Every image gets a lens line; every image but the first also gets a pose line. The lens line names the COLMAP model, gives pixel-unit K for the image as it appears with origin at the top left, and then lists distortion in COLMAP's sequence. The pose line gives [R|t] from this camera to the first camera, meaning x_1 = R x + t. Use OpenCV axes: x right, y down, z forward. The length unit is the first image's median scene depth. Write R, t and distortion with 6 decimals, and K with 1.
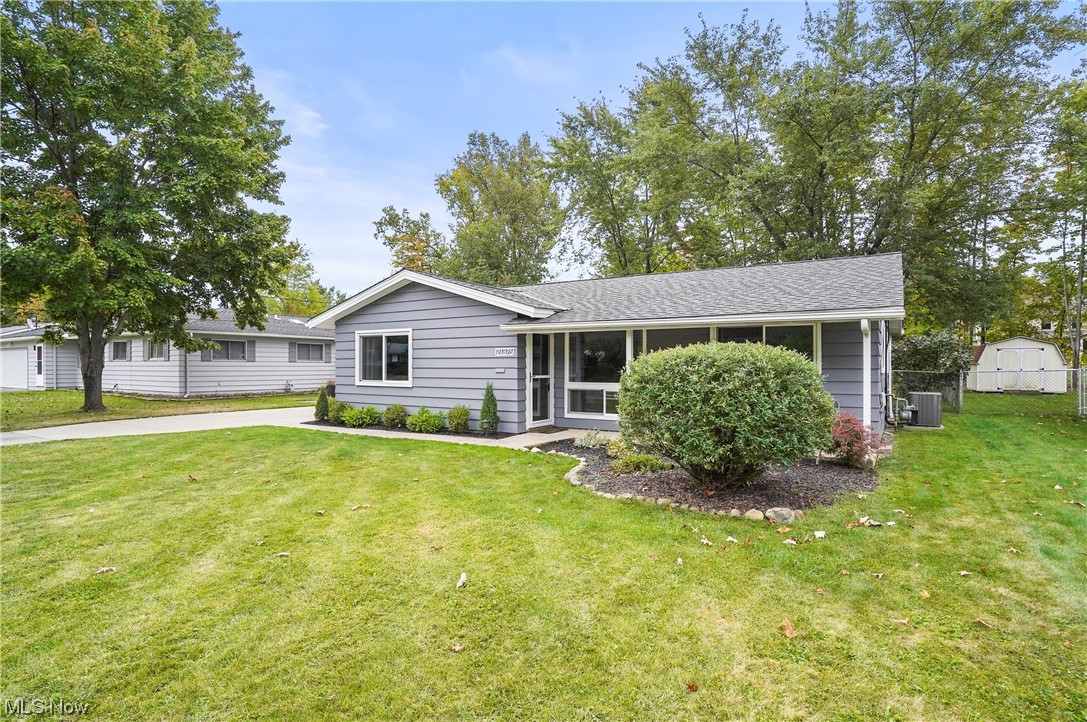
lens RADIAL K [[587.2, 0, 538.9], [0, 587.2, 362.3], [0, 0, 1]] dist [-0.064784, 0.029406]
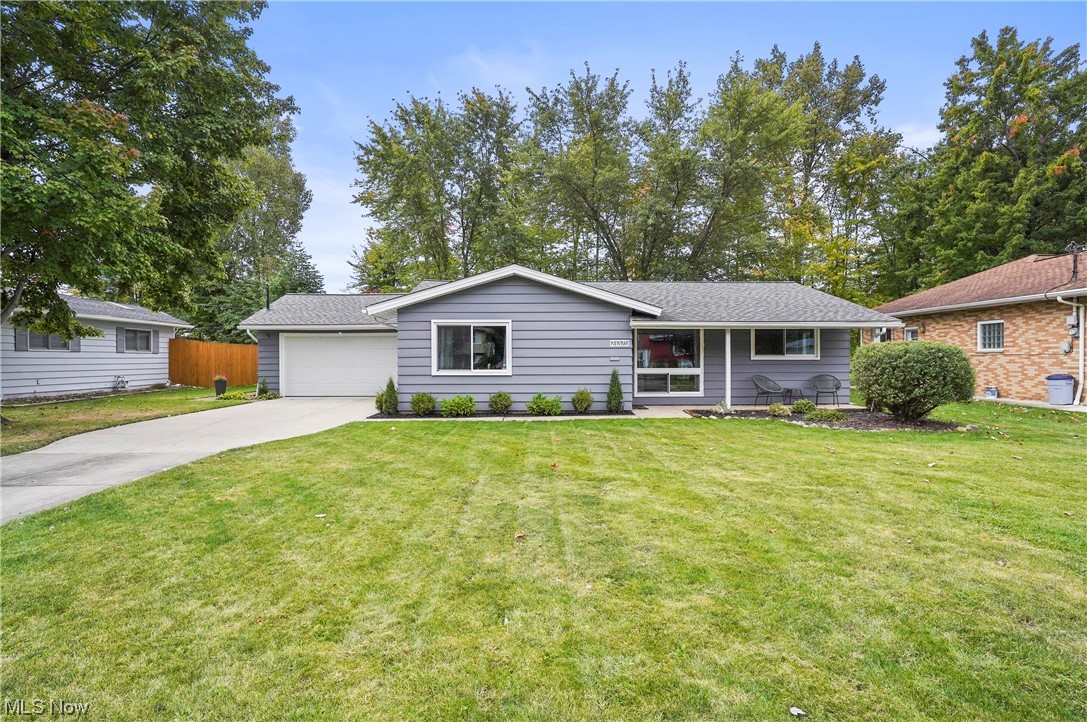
lens RADIAL K [[587.2, 0, 537.1], [0, 587.2, 360.6], [0, 0, 1]] dist [-0.064784, 0.029406]
pose [[0.832178, -0.003355, 0.554499, -0.760335], [-0.000892, 0.999972, 0.007390, 0.007569], [-0.554509, -0.006644, 0.832151, 0.090613]]
